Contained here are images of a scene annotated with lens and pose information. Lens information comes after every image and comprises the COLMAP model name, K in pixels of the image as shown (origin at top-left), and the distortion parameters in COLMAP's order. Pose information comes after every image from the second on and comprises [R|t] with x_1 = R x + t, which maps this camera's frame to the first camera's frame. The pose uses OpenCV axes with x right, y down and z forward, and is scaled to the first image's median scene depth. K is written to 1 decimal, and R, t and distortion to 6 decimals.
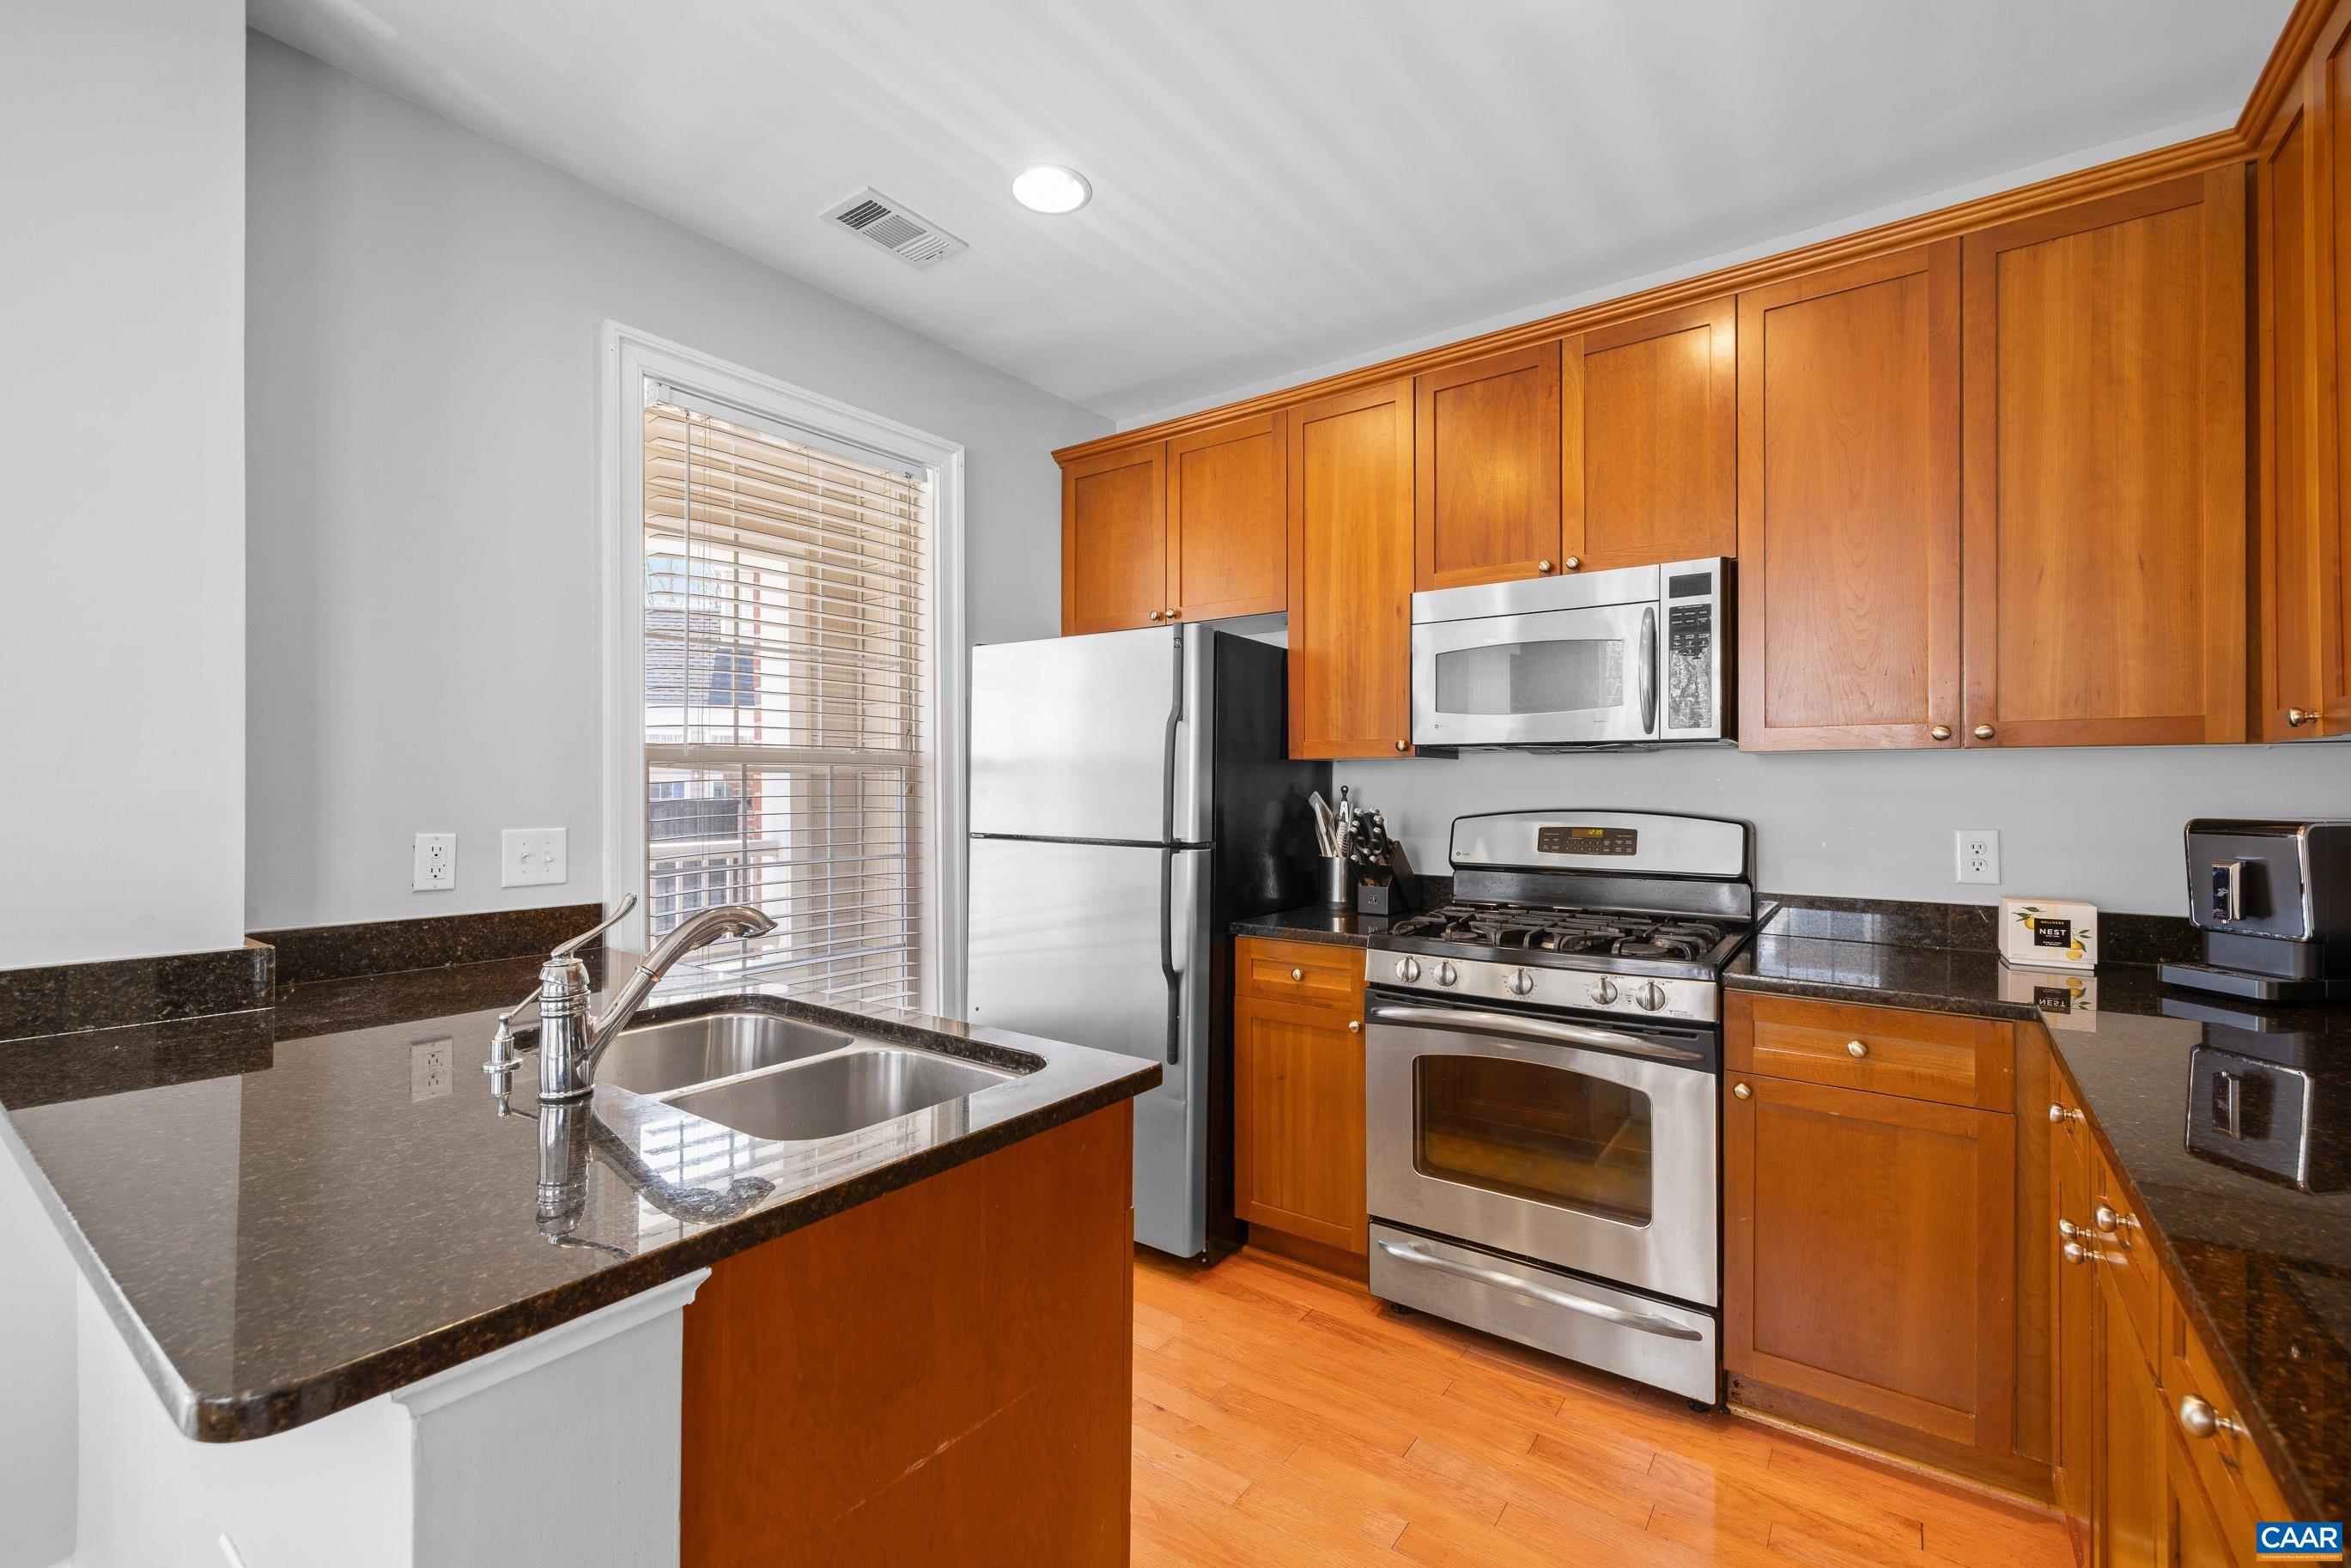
lens RADIAL K [[1002.1, 0, 1175.5], [0, 1002.1, 784.0], [0, 0, 1]] dist [0.001292, 0.000125]
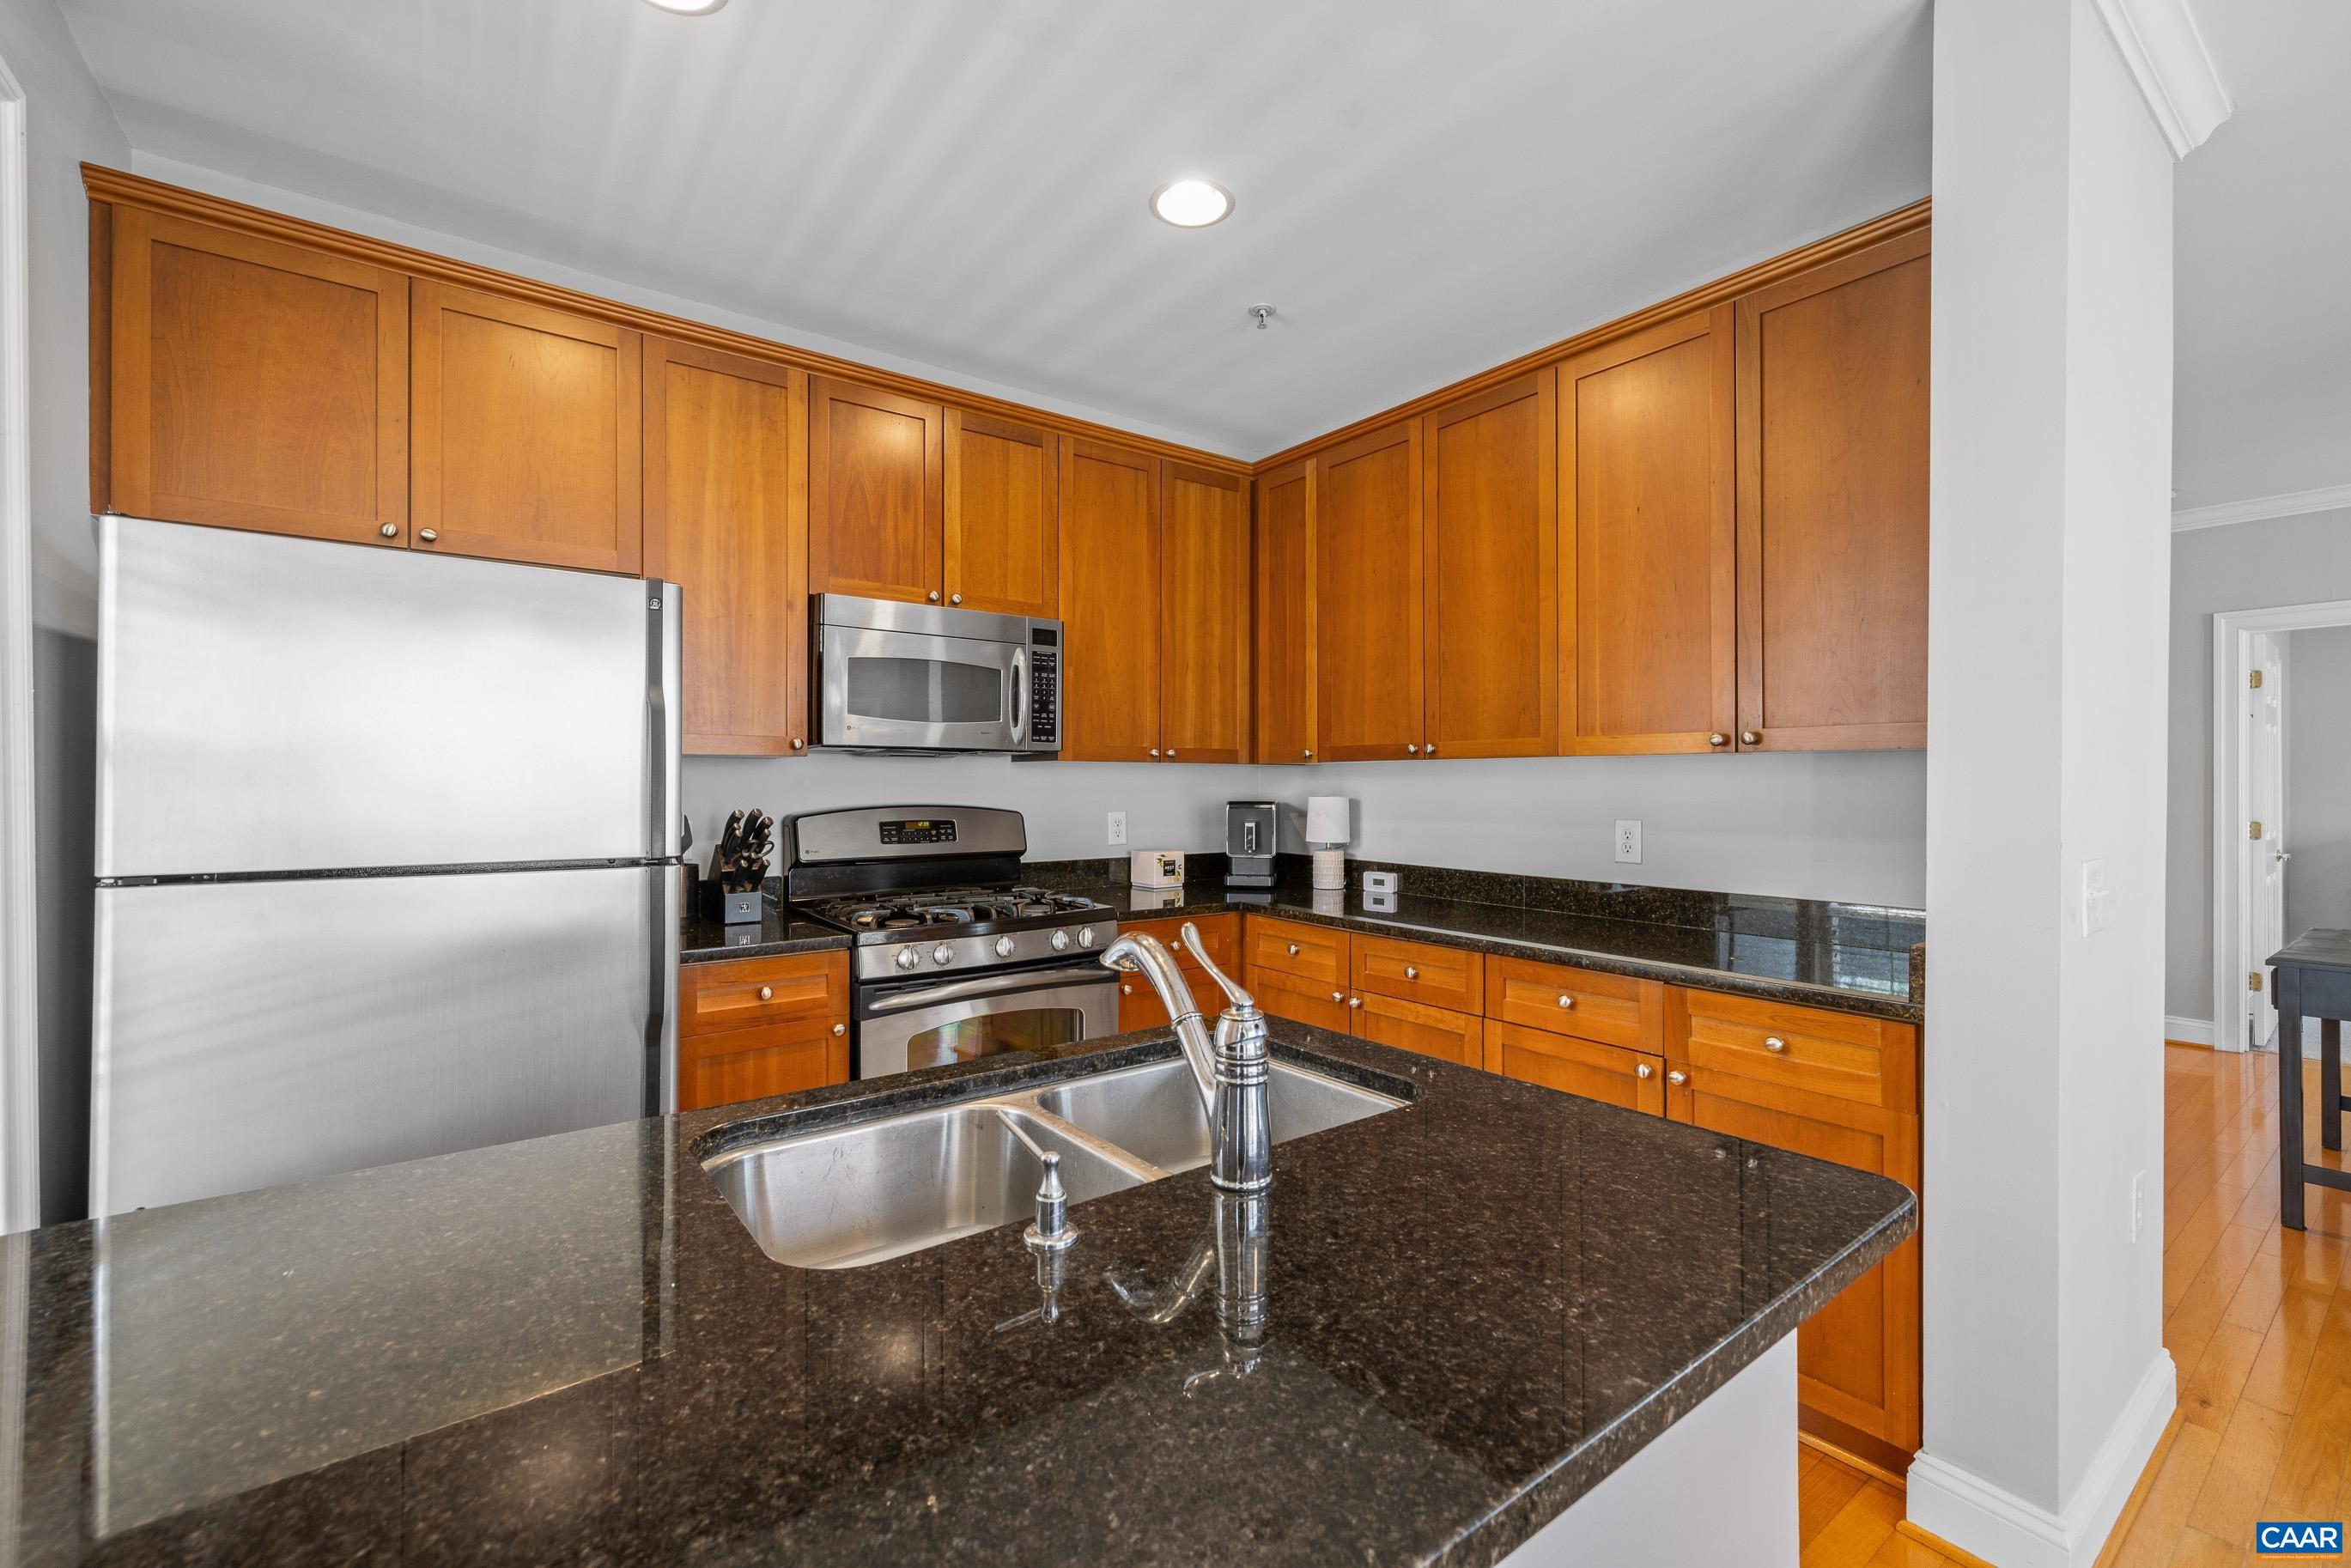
lens RADIAL K [[989.9, 0, 1184.7], [0, 989.9, 785.3], [0, 0, 1]] dist [0.001503, 0.000677]
pose [[0.284827, -0.001073, 0.958578, -0.659650], [-0.001479, 0.999998, 0.001559, -0.000022], [-0.958578, -0.001861, 0.284825, 0.400287]]
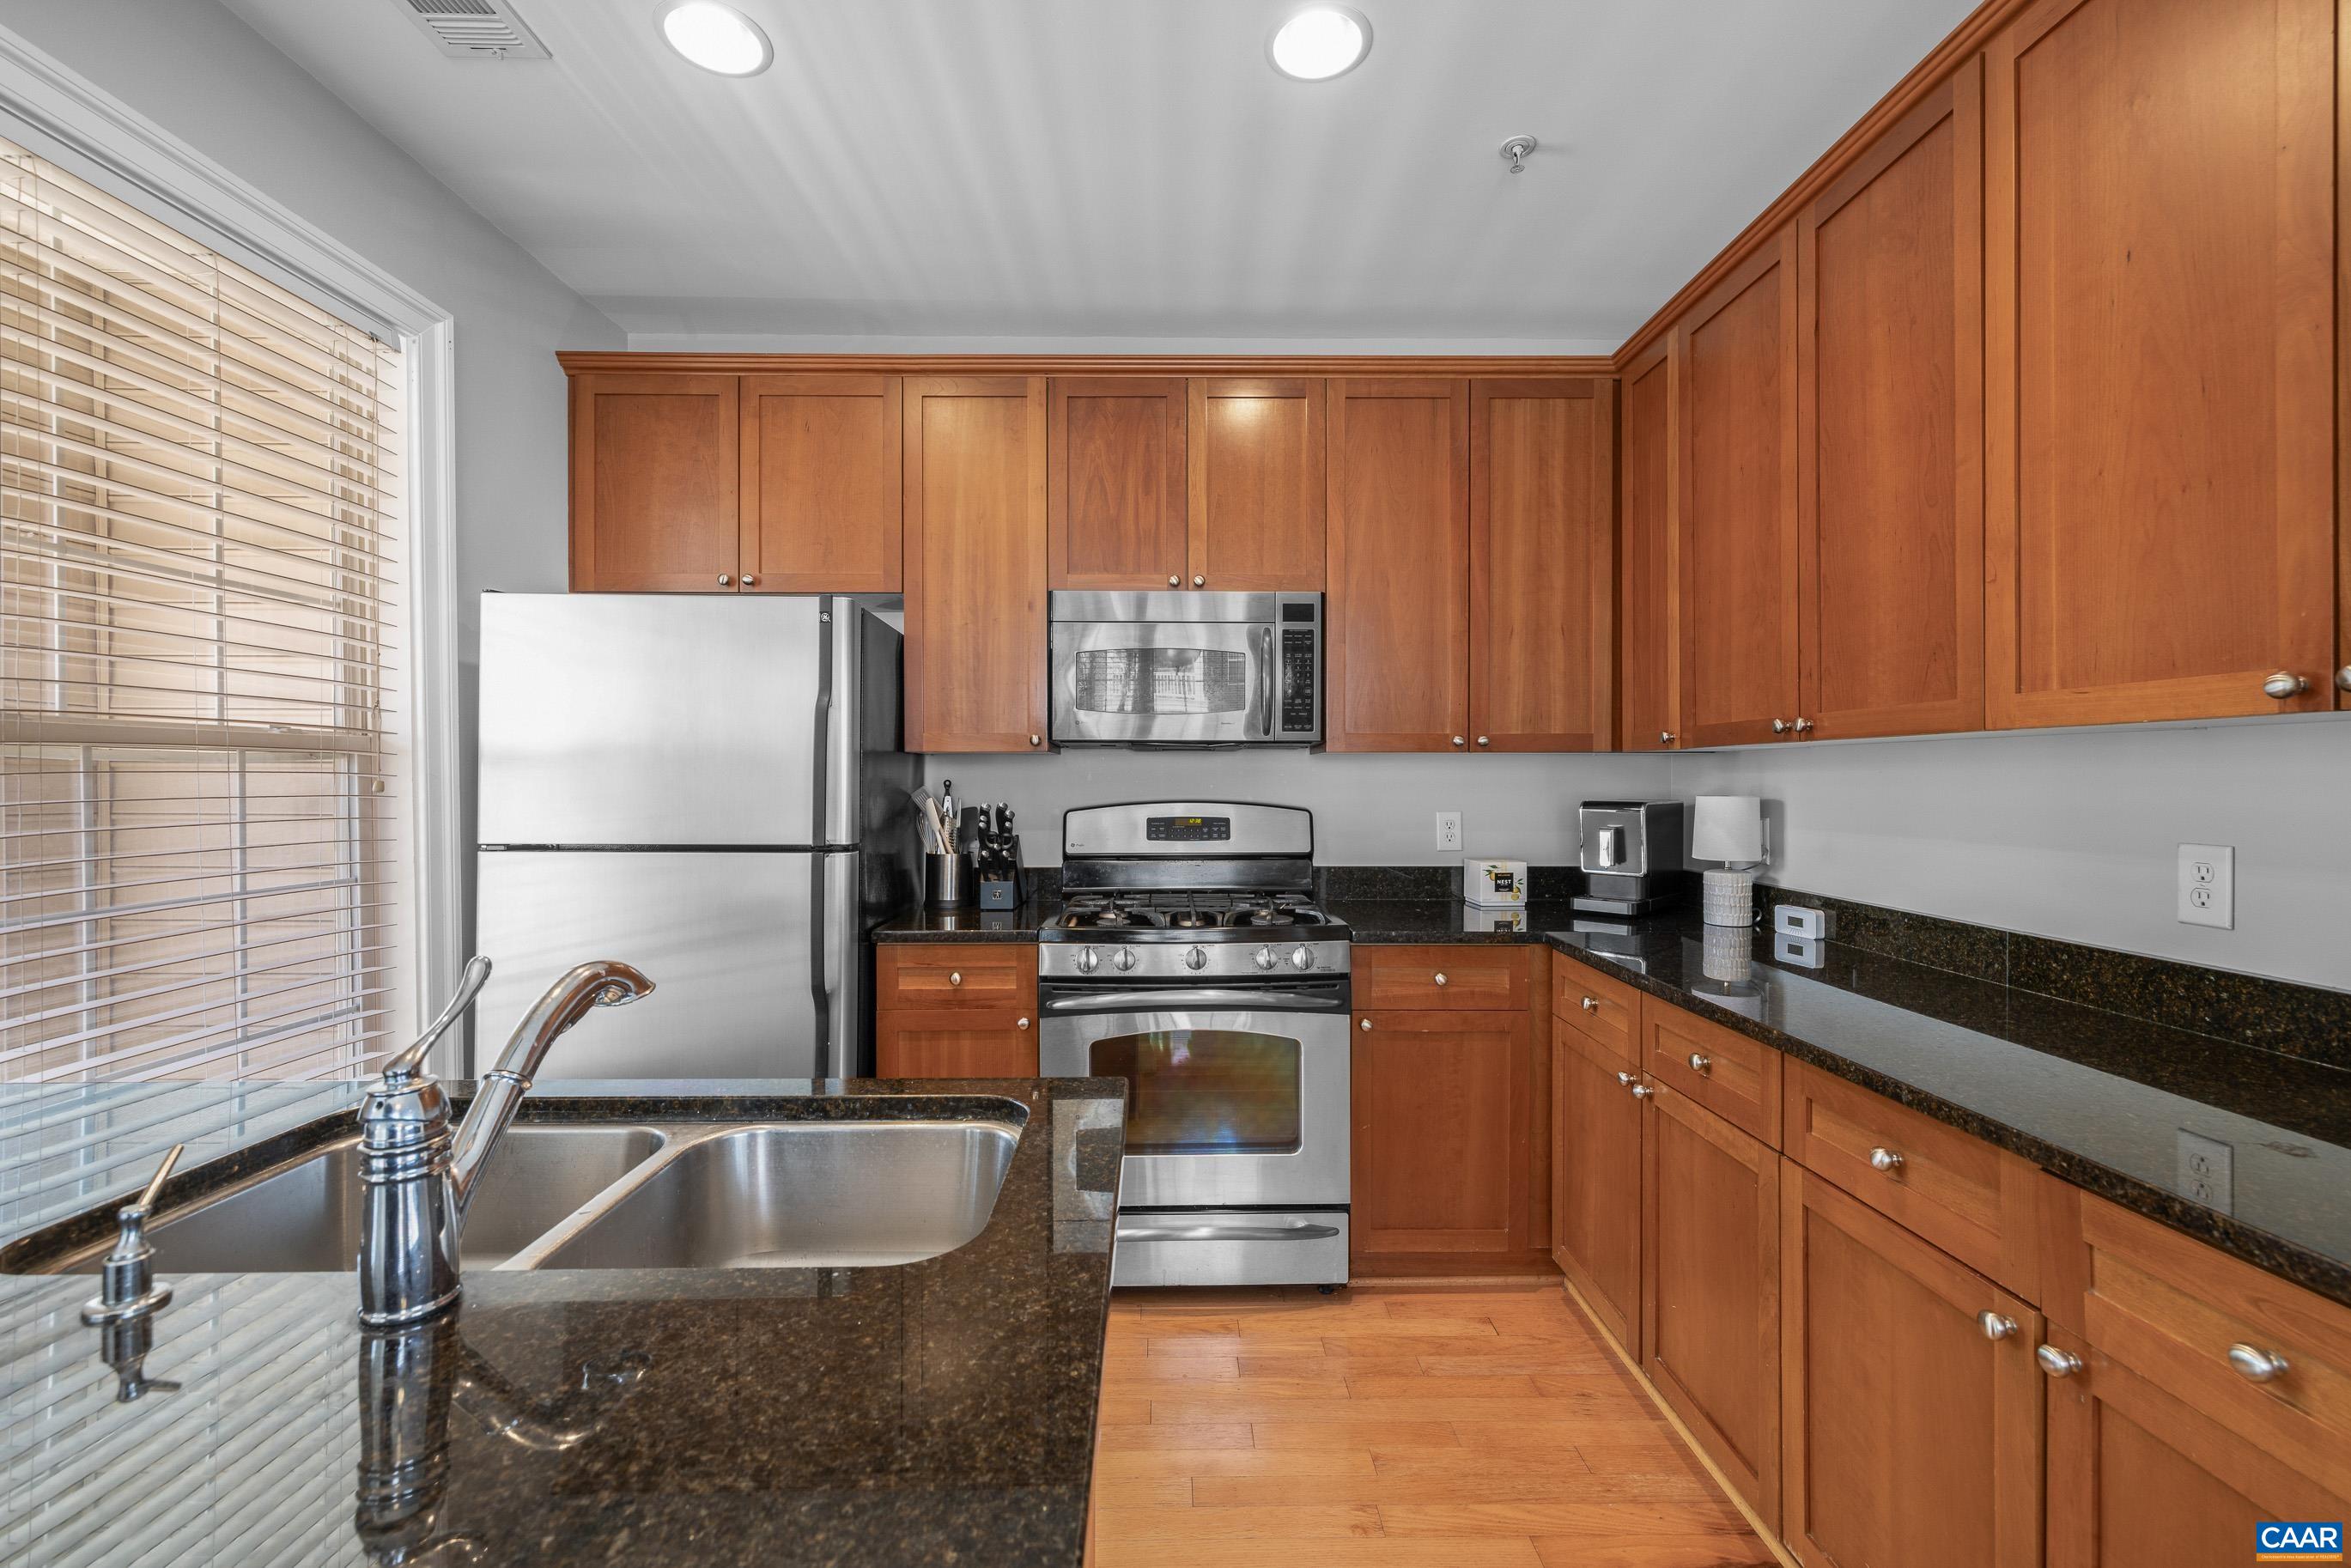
lens RADIAL K [[989.9, 0, 1184.7], [0, 989.9, 785.3], [0, 0, 1]] dist [0.001503, 0.000677]
pose [[0.796180, -0.004325, 0.605044, -0.286668], [-0.000191, 0.999973, 0.007398, -0.000421], [-0.605059, -0.006006, 0.796158, 0.127136]]
